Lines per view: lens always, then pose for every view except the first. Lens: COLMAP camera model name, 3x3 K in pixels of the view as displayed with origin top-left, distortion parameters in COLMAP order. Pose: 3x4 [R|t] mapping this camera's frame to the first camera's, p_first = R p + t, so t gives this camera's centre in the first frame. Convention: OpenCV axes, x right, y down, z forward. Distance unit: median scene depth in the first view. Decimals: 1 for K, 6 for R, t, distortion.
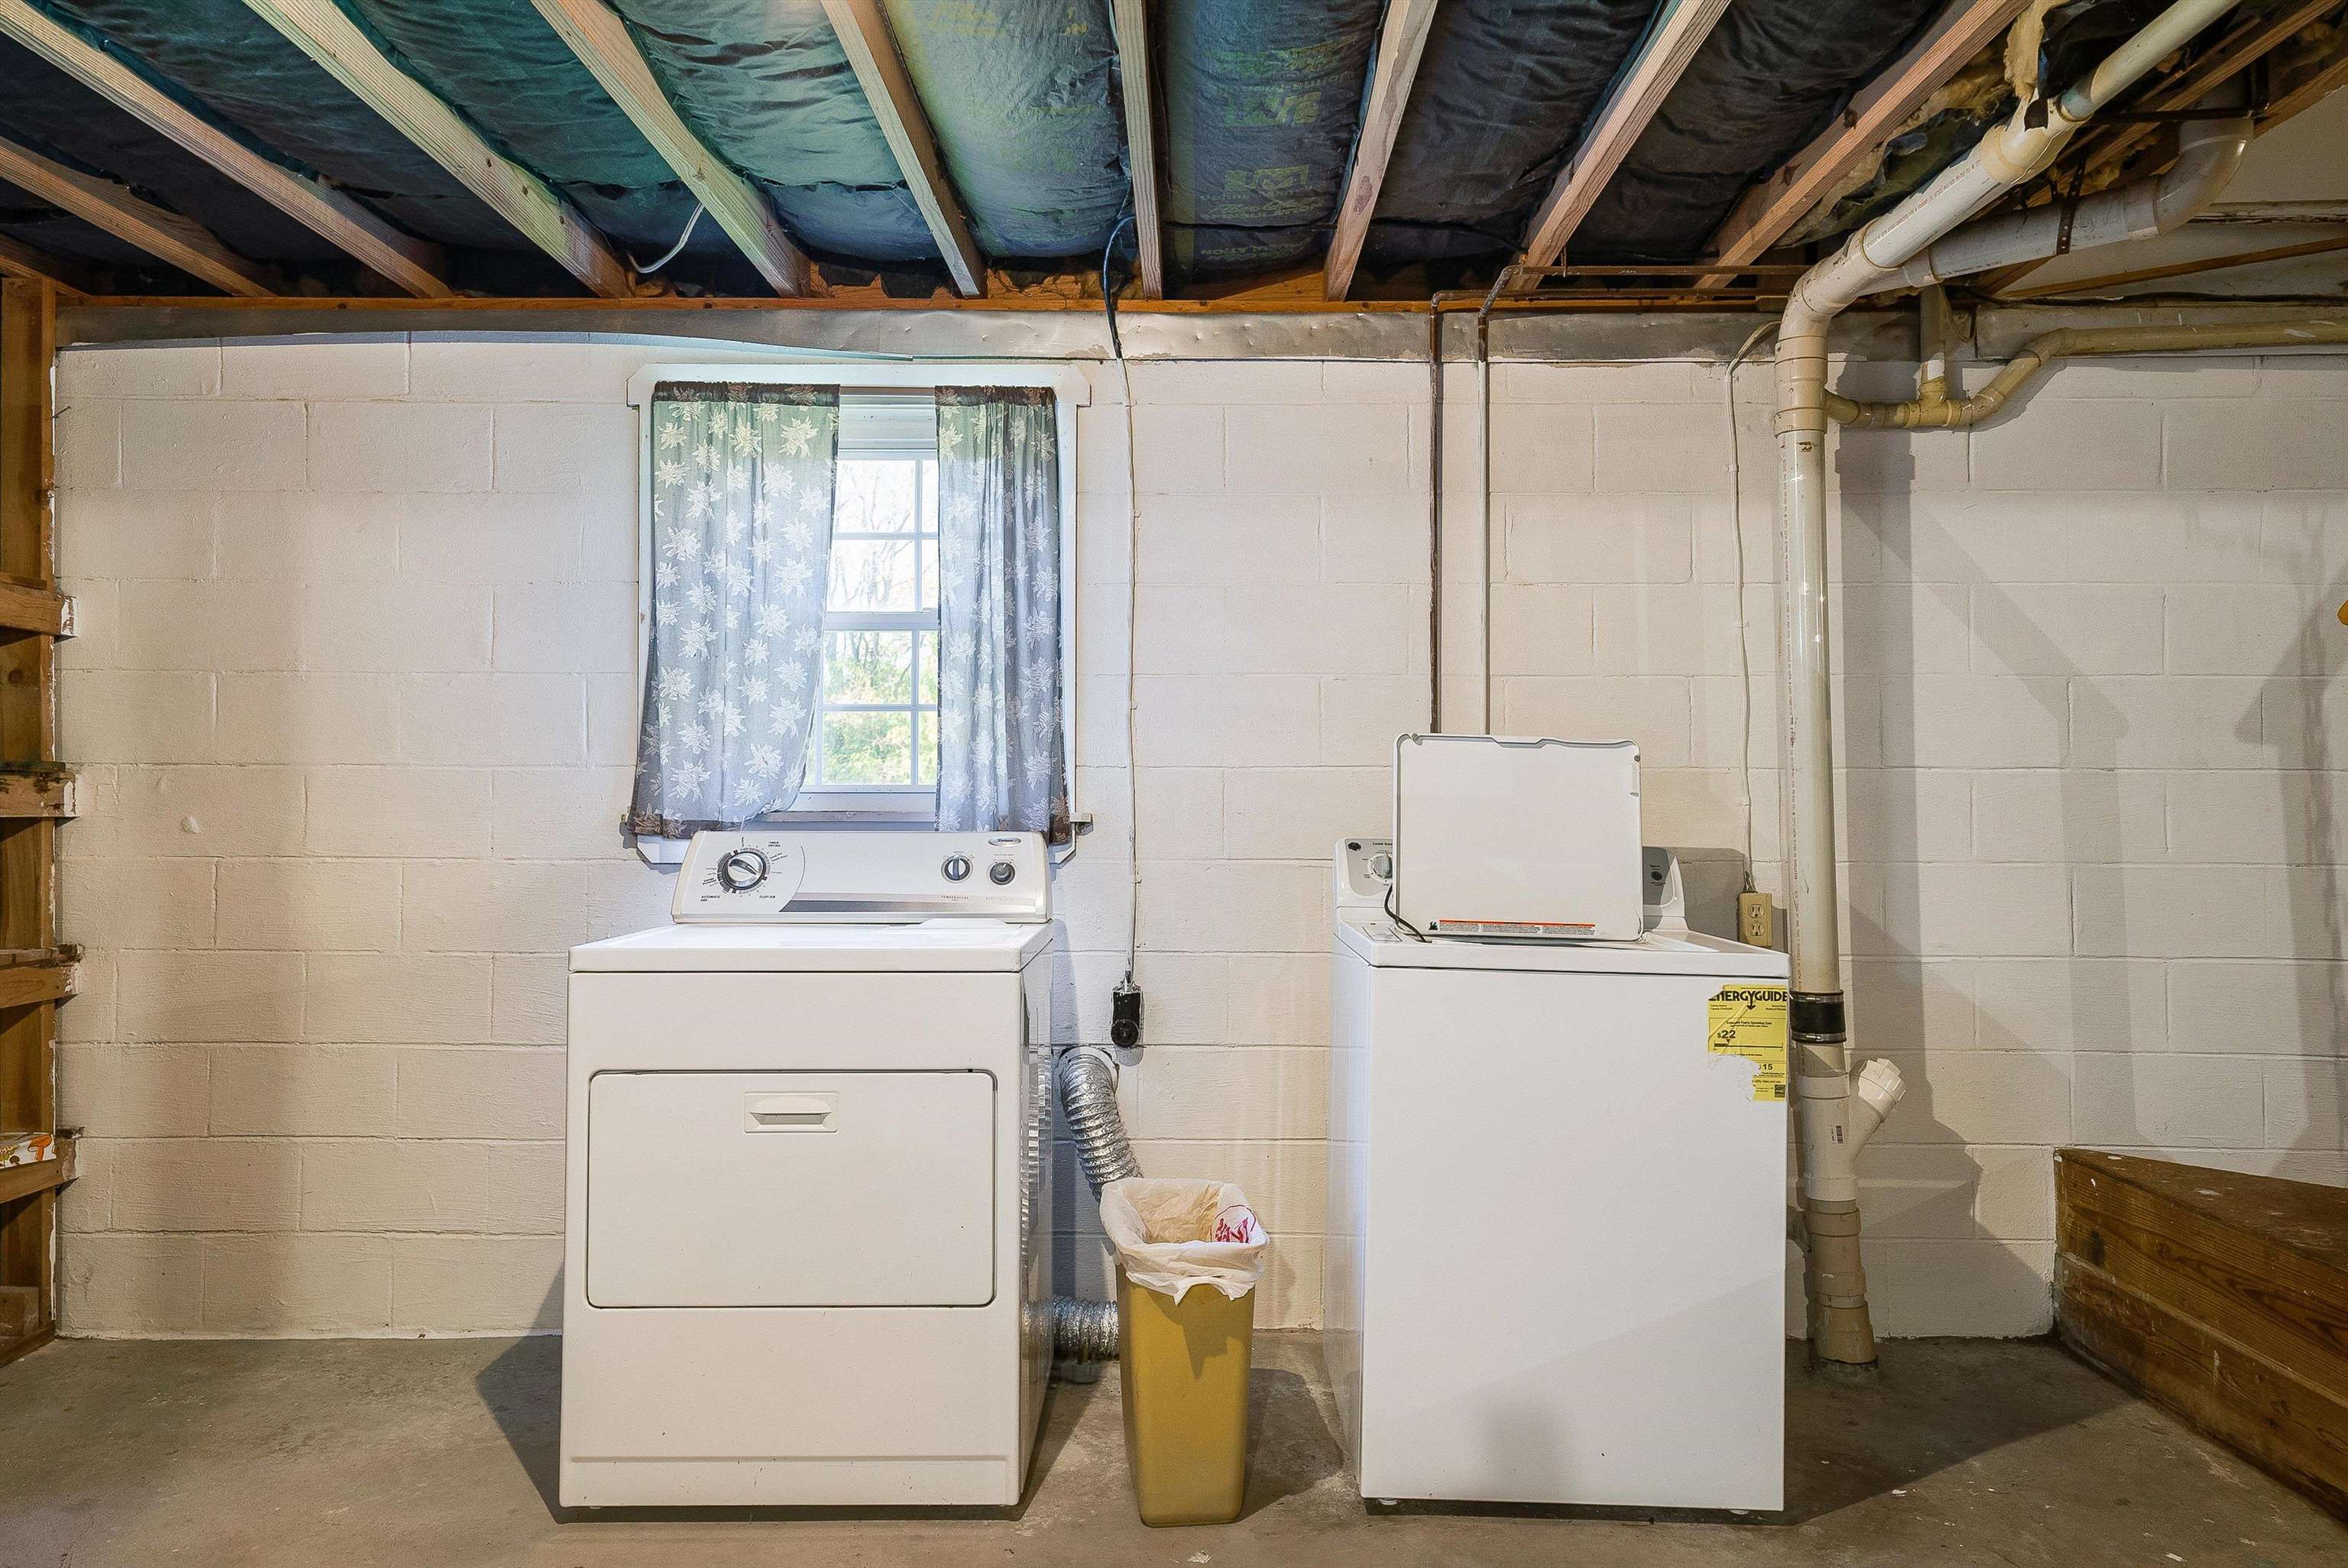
lens RADIAL K [[1518.1, 0, 1167.9], [0, 1518.1, 766.4], [0, 0, 1]] dist [0.004301, 0.000713]
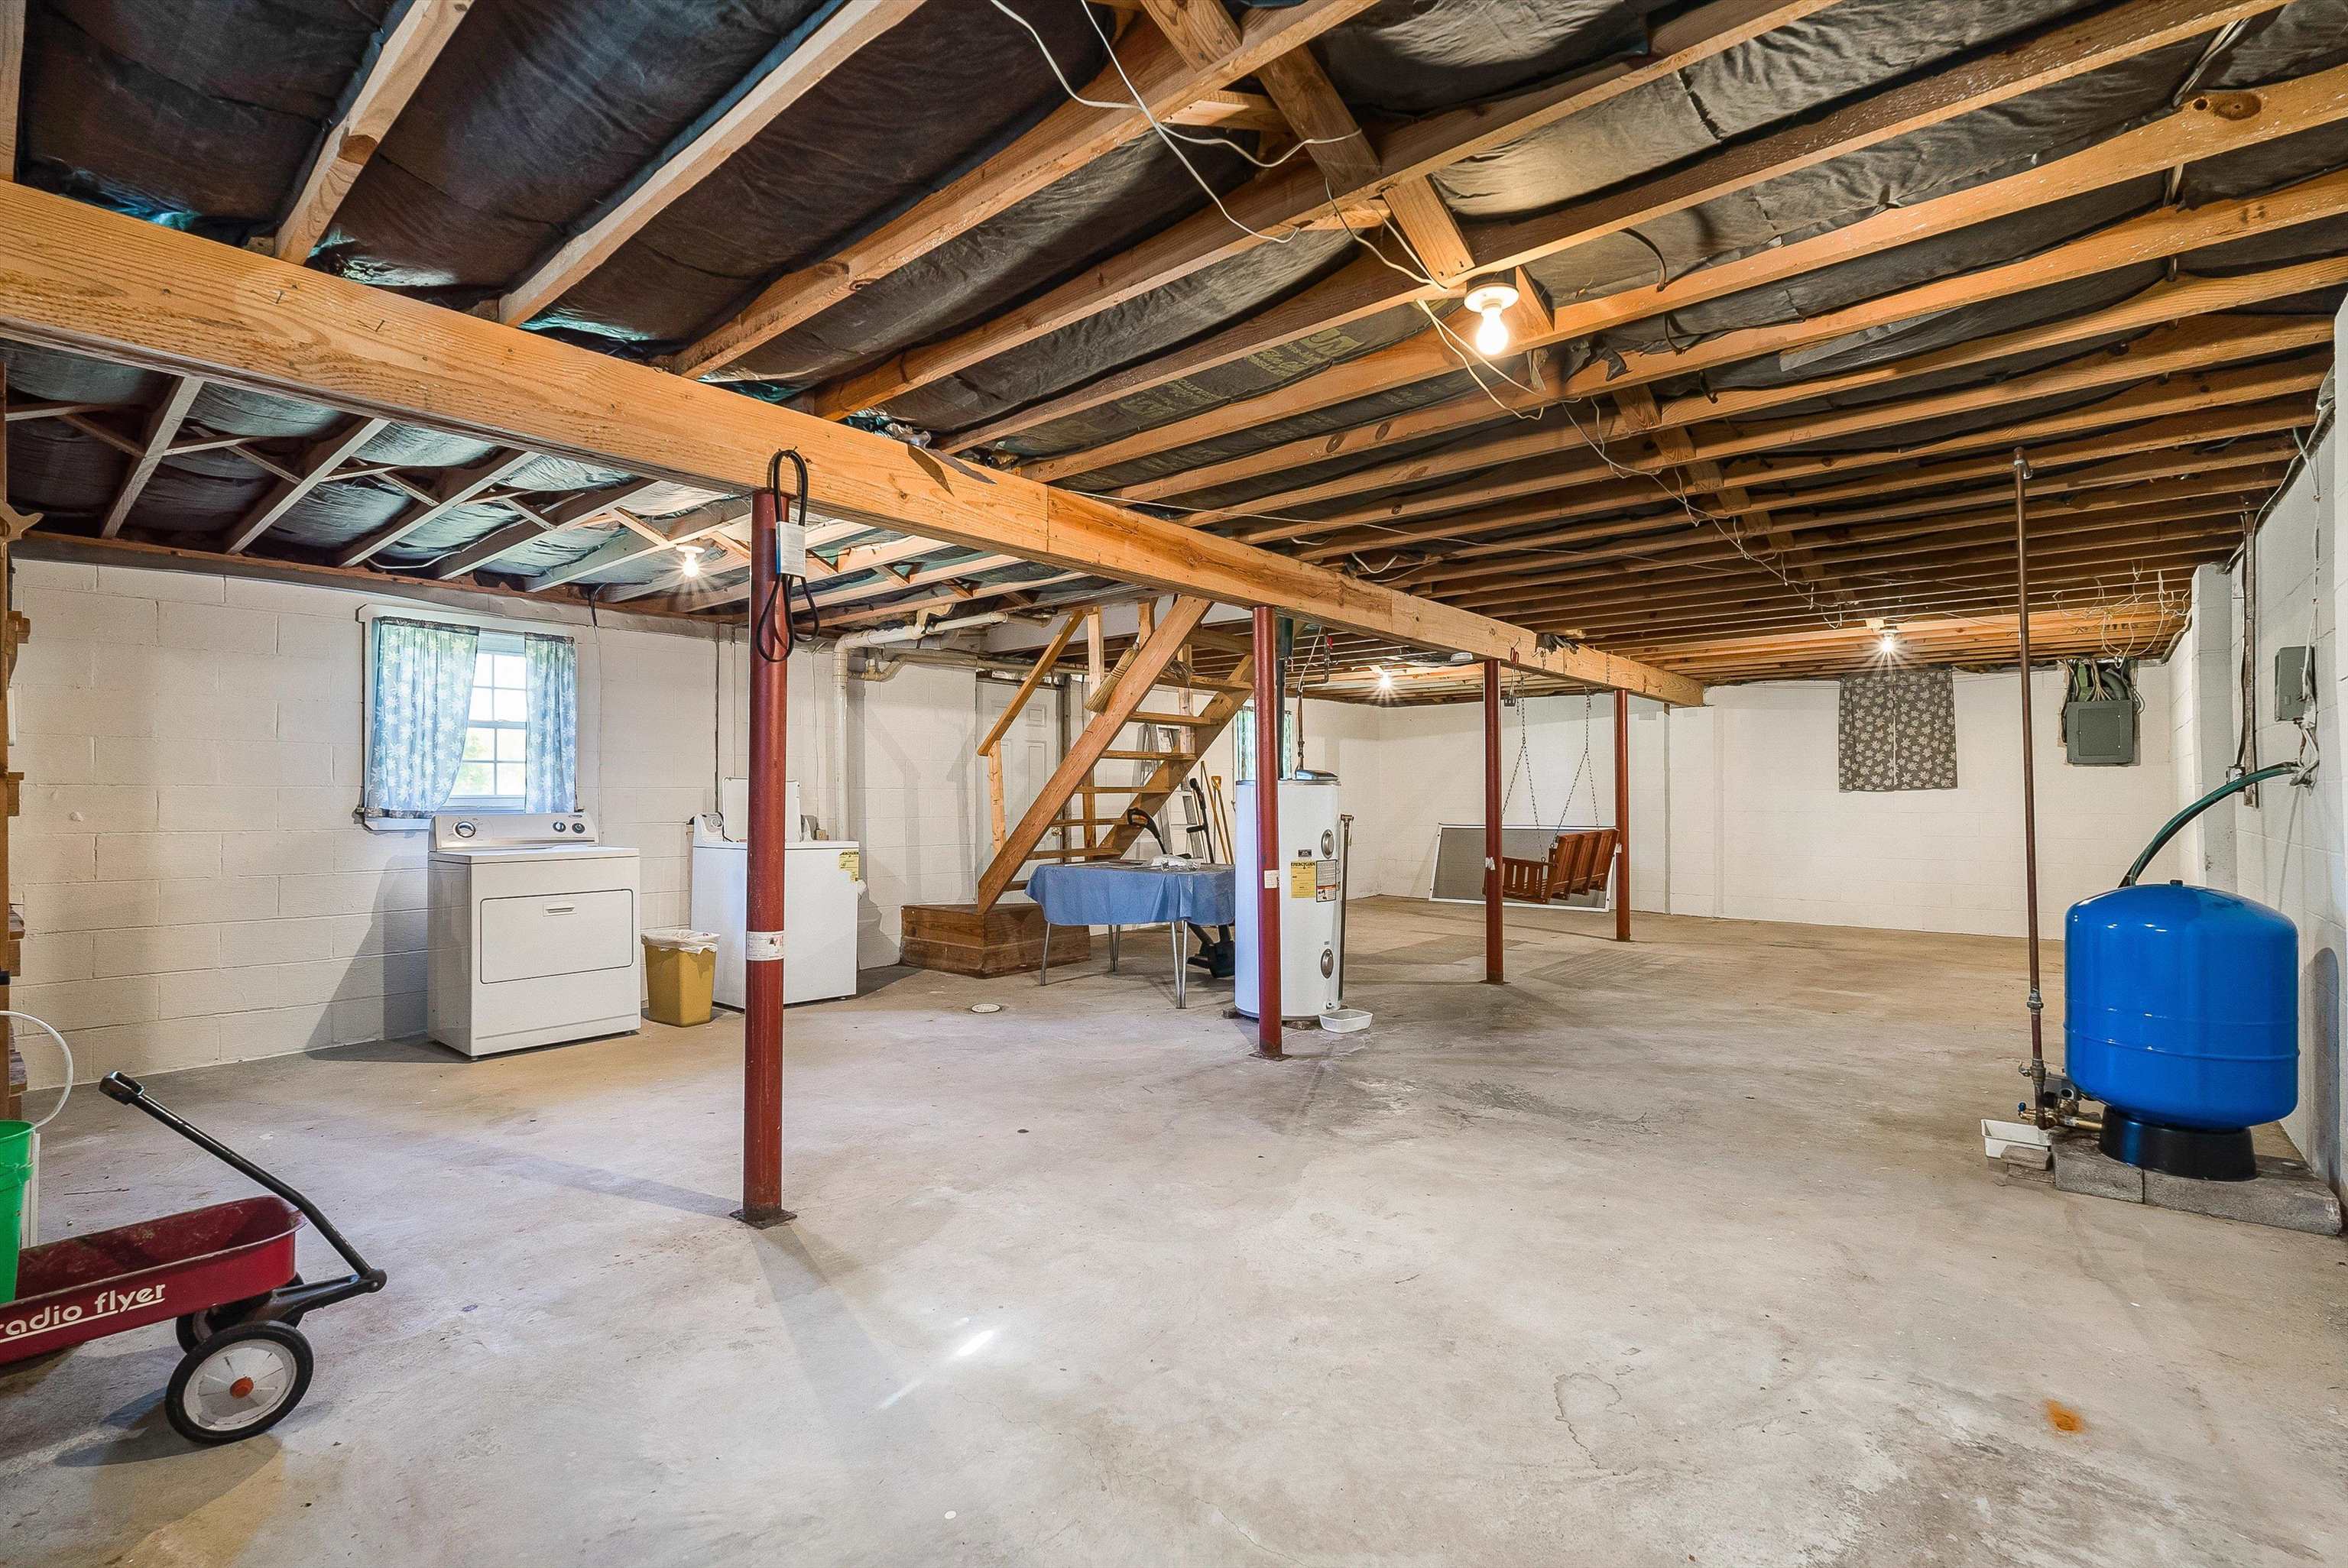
lens RADIAL K [[1038.1, 0, 1186.7], [0, 1038.1, 779.4], [0, 0, 1]] dist [0.000584, -0.000031]
pose [[0.625057, 0.010292, 0.780511, -0.792122], [-0.013512, 0.999906, -0.002364, -0.023015], [-0.780462, -0.009069, 0.625138, -0.885280]]
